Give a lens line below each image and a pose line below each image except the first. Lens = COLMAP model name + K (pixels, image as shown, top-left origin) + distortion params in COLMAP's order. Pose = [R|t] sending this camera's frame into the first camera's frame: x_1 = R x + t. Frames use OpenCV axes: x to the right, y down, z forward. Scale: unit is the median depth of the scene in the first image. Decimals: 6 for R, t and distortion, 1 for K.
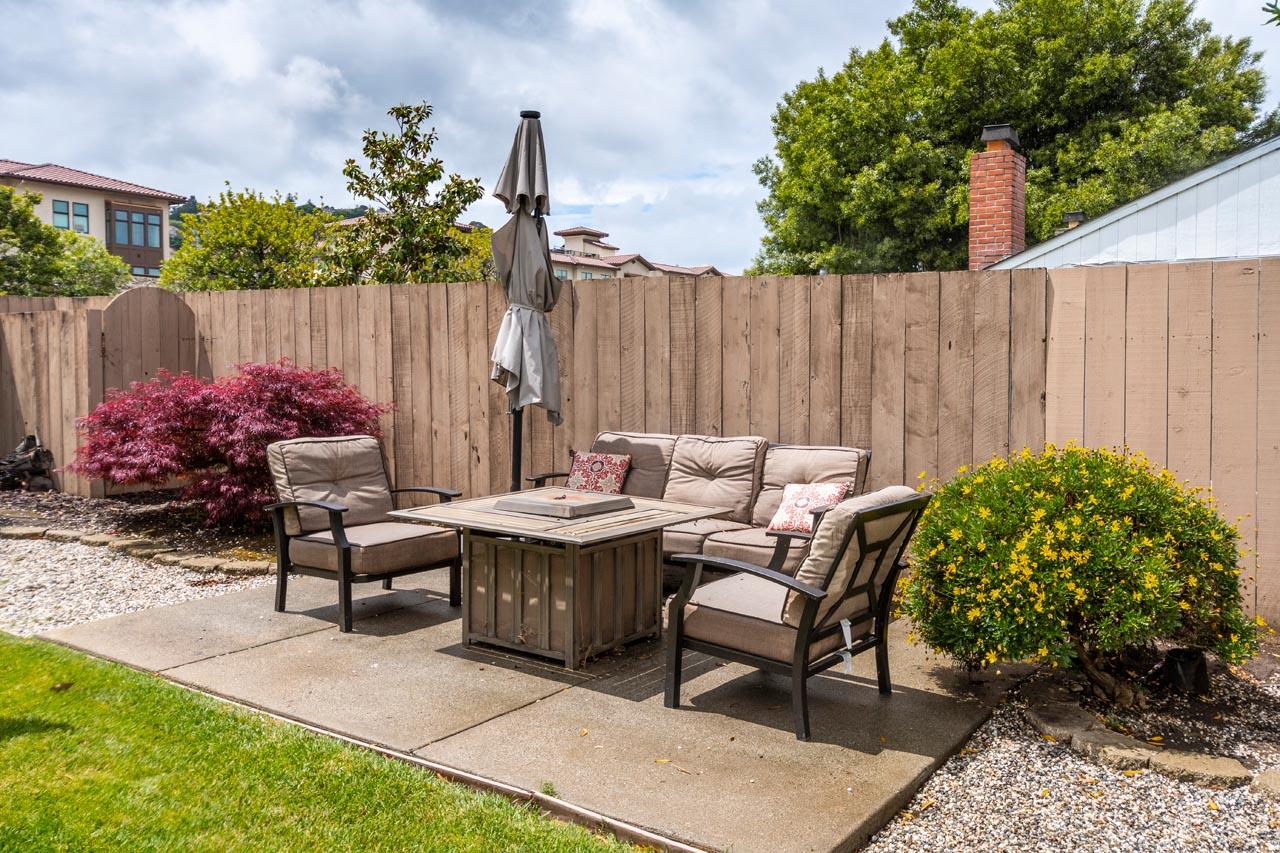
lens RADIAL K [[1080.7, 0, 640.0], [0, 1080.7, 426.5], [0, 0, 1]] dist [-0.005405, -0.000337]
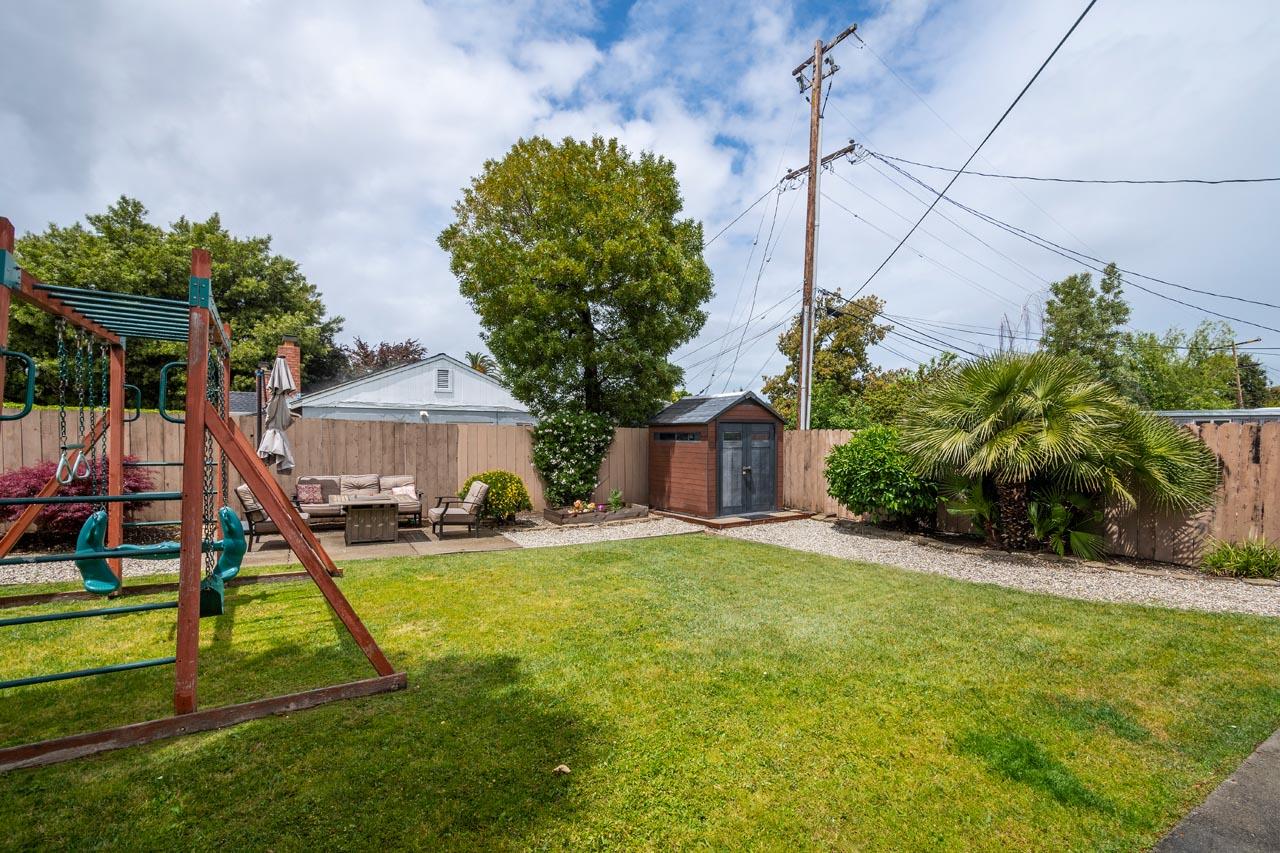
lens RADIAL K [[578.1, 0, 644.0], [0, 578.1, 442.6], [0, 0, 1]] dist [0.000260, -0.000207]
pose [[0.424112, -0.012246, 0.905527, -1.004013], [0.042042, 0.999097, -0.006179, -0.036132], [-0.904633, 0.040691, 0.424244, -0.378728]]
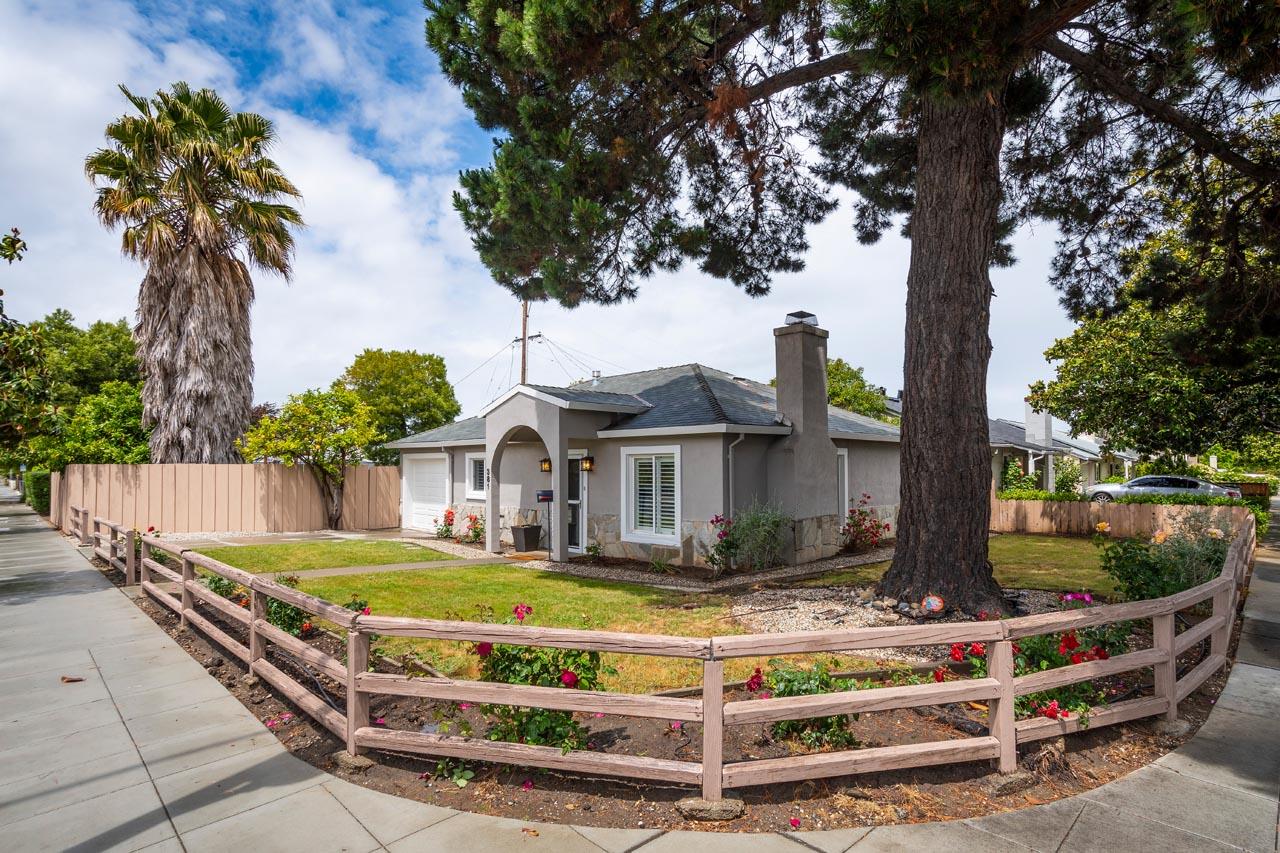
lens RADIAL K [[578.1, 0, 644.0], [0, 578.1, 442.6], [0, 0, 1]] dist [0.000260, -0.000207]
pose [[0.159206, 0.036616, 0.986566, -4.050656], [0.057614, 0.997264, -0.046311, -0.002475], [-0.985563, 0.064213, 0.156661, -2.320596]]
